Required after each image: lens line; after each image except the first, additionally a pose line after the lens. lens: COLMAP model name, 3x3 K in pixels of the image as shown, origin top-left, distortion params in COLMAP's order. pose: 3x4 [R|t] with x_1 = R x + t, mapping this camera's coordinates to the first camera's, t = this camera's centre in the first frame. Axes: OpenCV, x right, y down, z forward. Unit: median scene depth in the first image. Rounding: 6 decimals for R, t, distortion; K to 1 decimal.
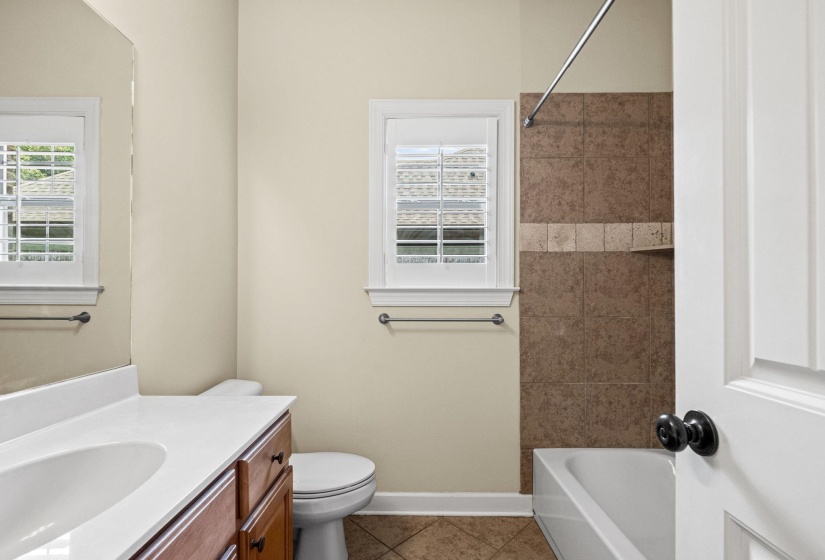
lens RADIAL K [[368.2, 0, 408.8], [0, 368.2, 292.8], [0, 0, 1]] dist [0.003967, -0.002106]
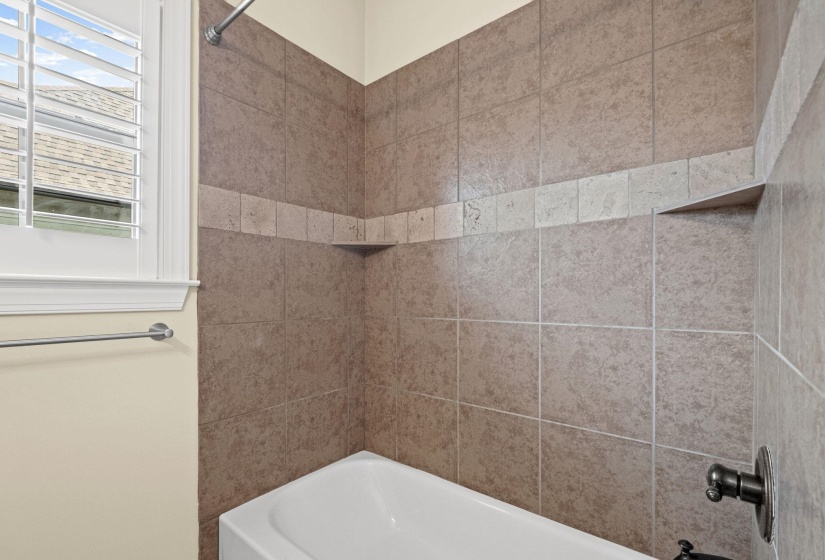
lens RADIAL K [[368.2, 0, 410.5], [0, 368.2, 295.5], [0, 0, 1]] dist [0.003967, -0.002106]
pose [[0.628975, -0.000892, 0.777425, 0.027034], [-0.011099, 0.999887, 0.010128, 0.000724], [-0.777346, -0.014999, 0.628894, 0.292494]]
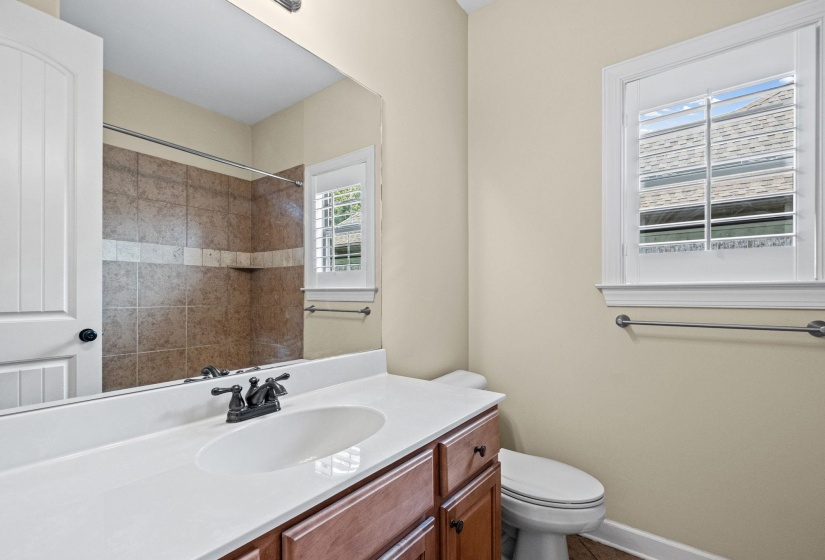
lens RADIAL K [[368.2, 0, 413.8], [0, 368.2, 293.2], [0, 0, 1]] dist [0.003967, -0.002106]
pose [[0.794842, -0.006035, -0.606786, 0.063881], [0.008832, 0.999960, 0.001623, 0.000938], [0.606752, -0.006649, 0.794864, 0.031260]]
